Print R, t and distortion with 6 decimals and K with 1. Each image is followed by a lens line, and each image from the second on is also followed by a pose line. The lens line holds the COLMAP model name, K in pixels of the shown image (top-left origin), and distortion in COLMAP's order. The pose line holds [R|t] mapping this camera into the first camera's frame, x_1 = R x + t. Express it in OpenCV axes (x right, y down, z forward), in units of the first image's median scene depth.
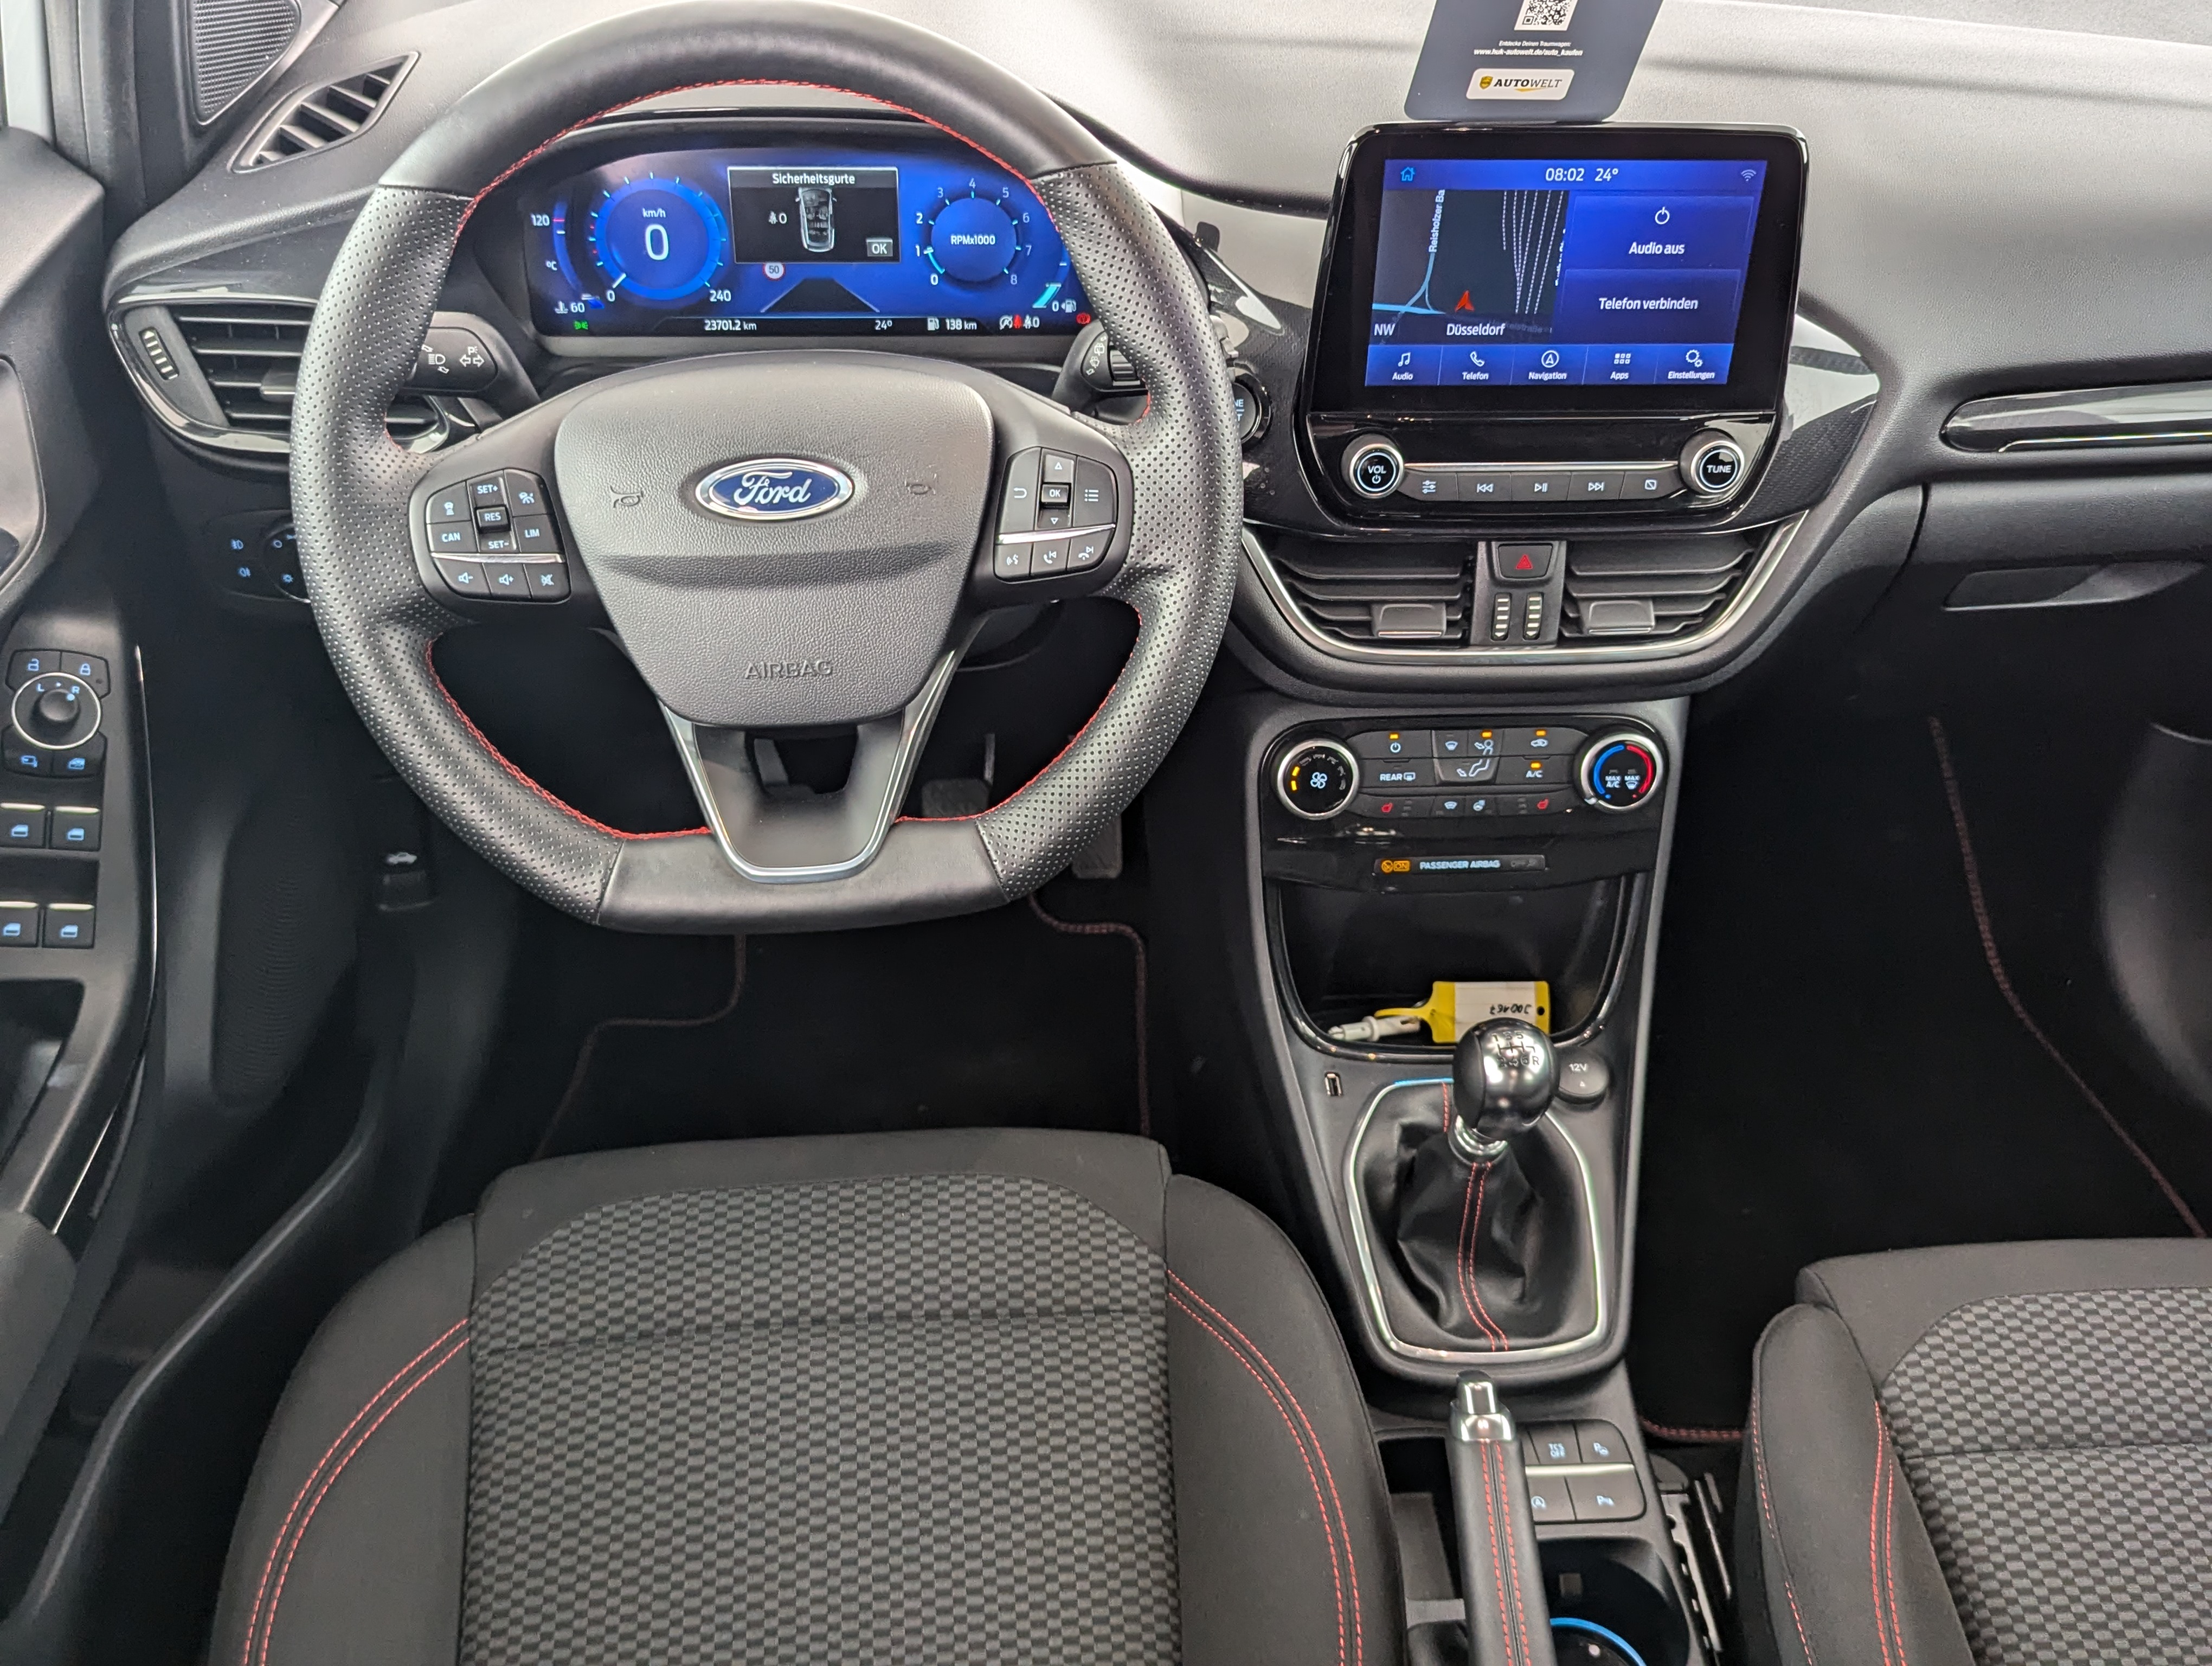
lens RADIAL K [[1903.6, 0, 1110.1], [0, 1903.6, 771.2], [0, 0, 1]] dist [0.050532, -0.089241]
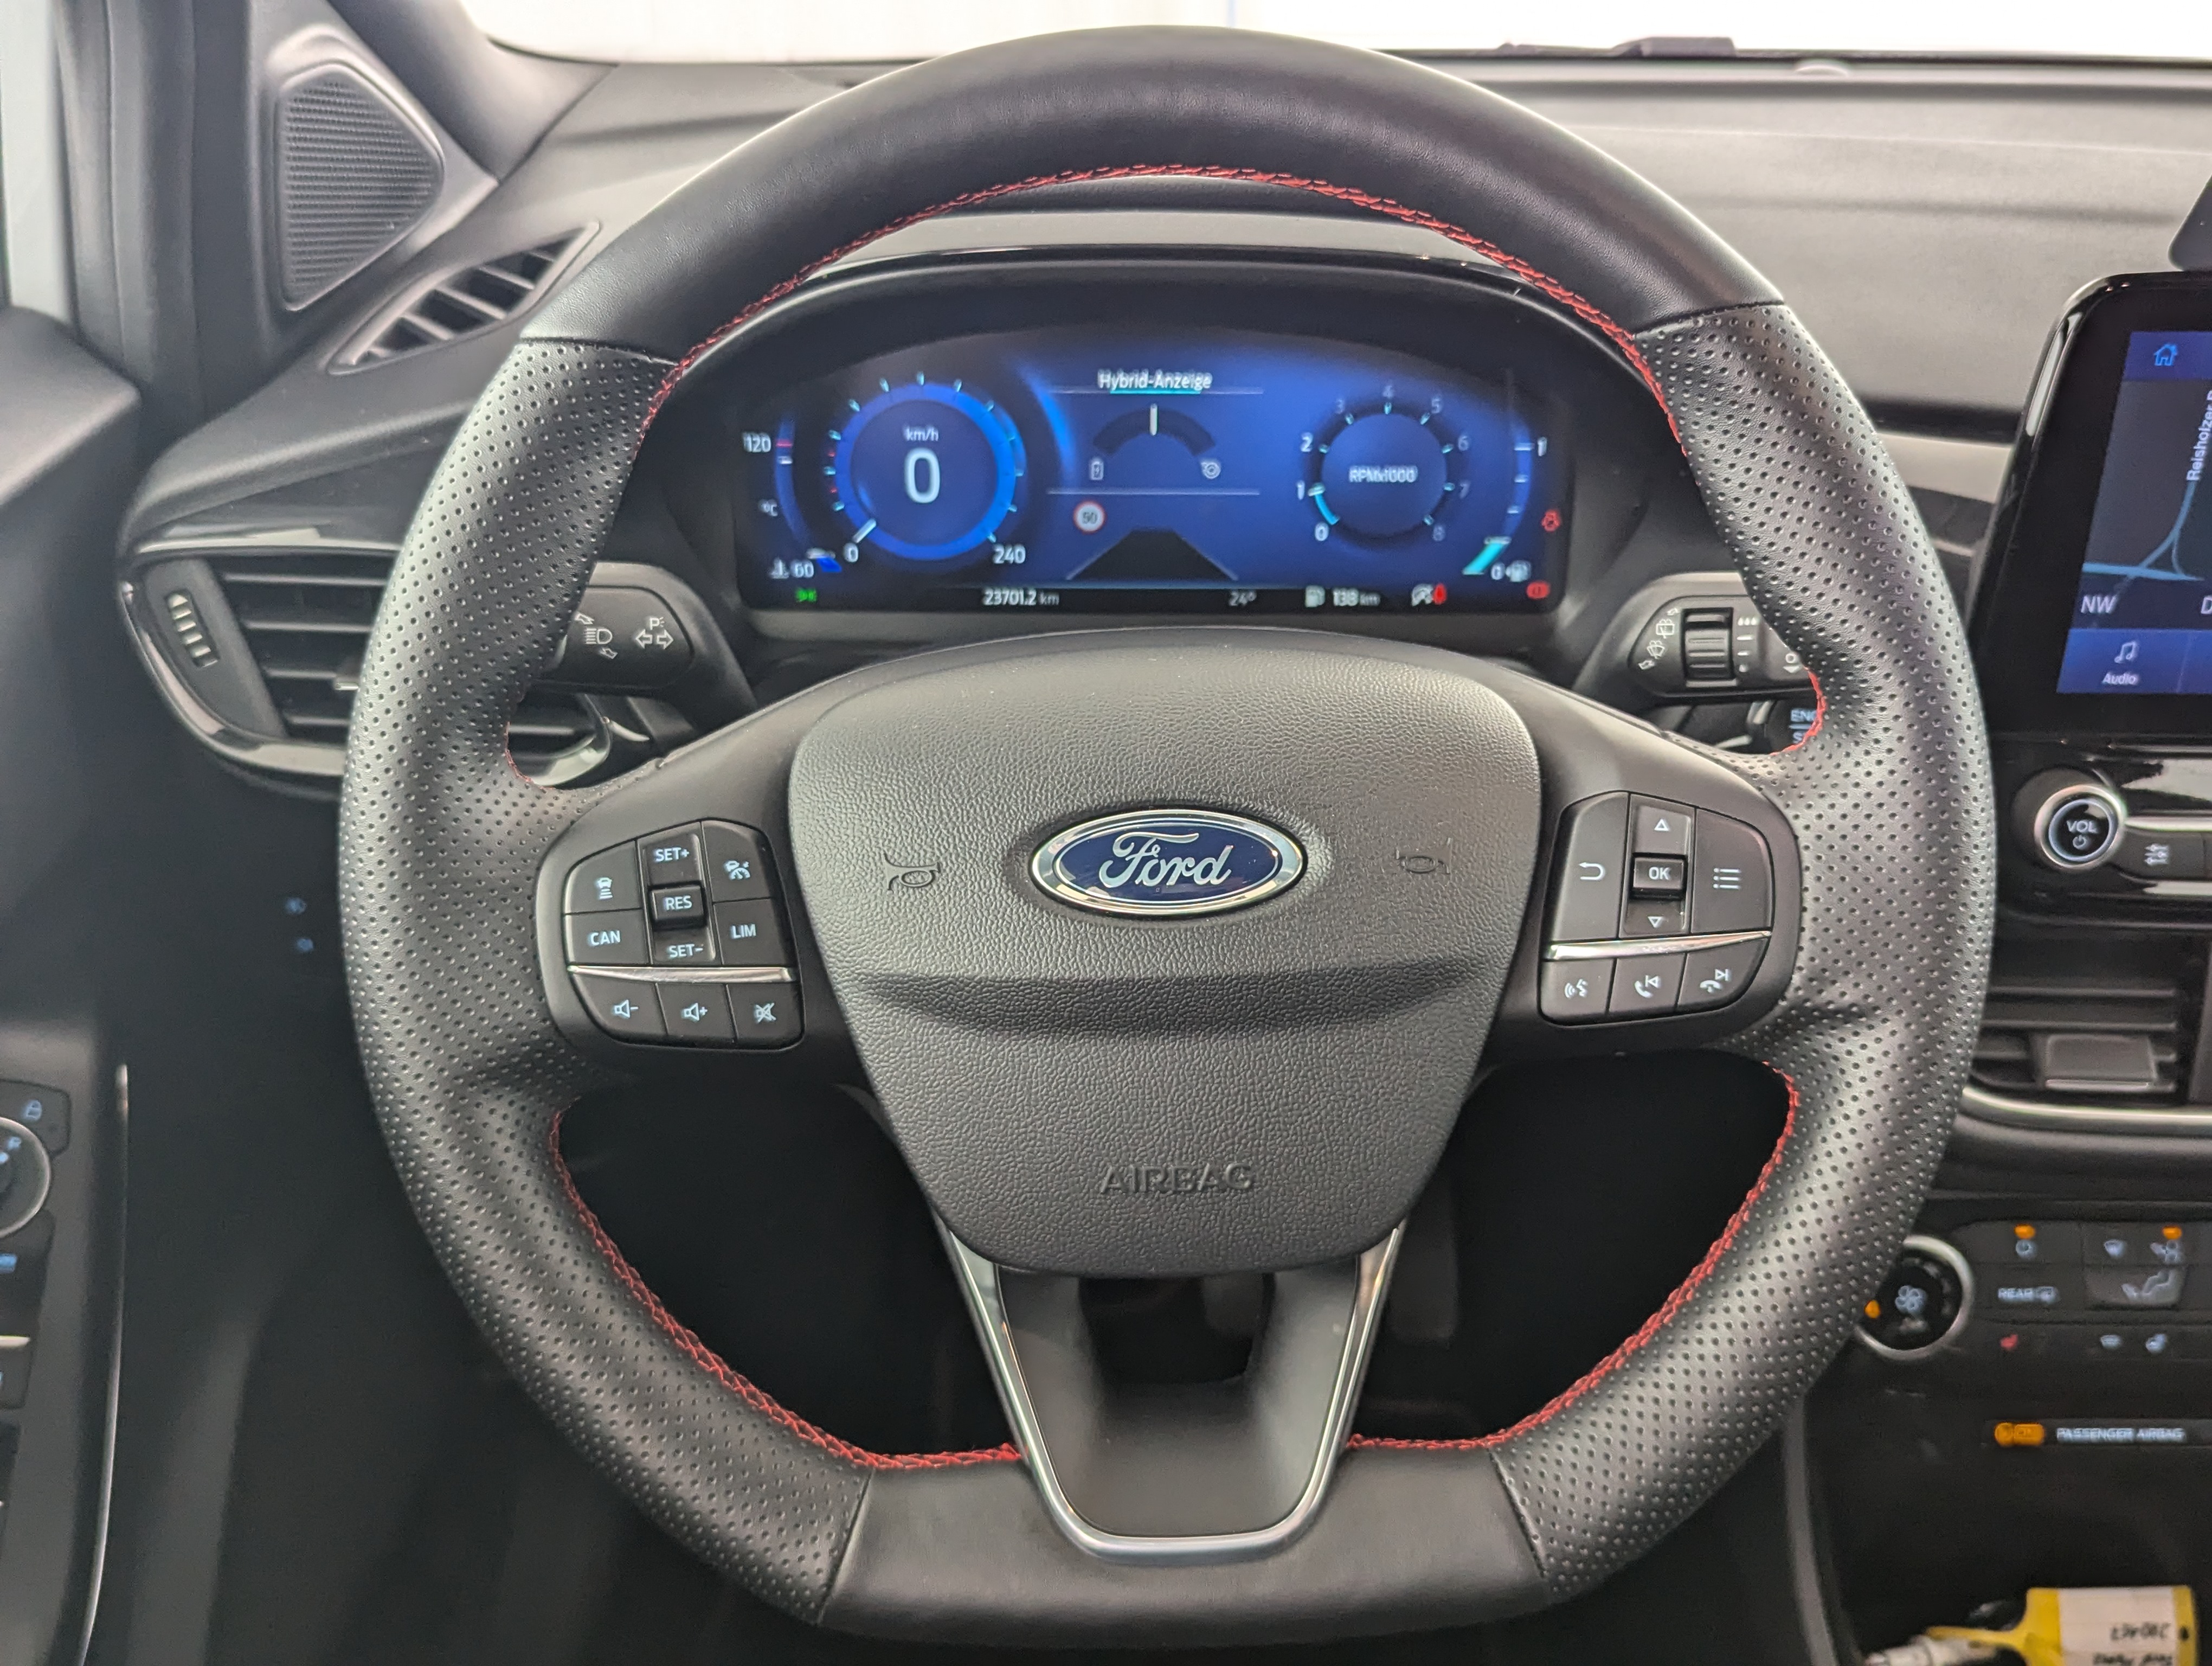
lens RADIAL K [[1925.4, 0, 1106.0], [0, 1925.4, 833.0], [0, 0, 1]] dist [0.000031, 0.000702]
pose [[0.997296, 0.016008, -0.071727, -0.142871], [-0.024862, 0.991933, -0.124303, -0.078946], [0.069159, 0.125750, 0.989648, 0.404626]]
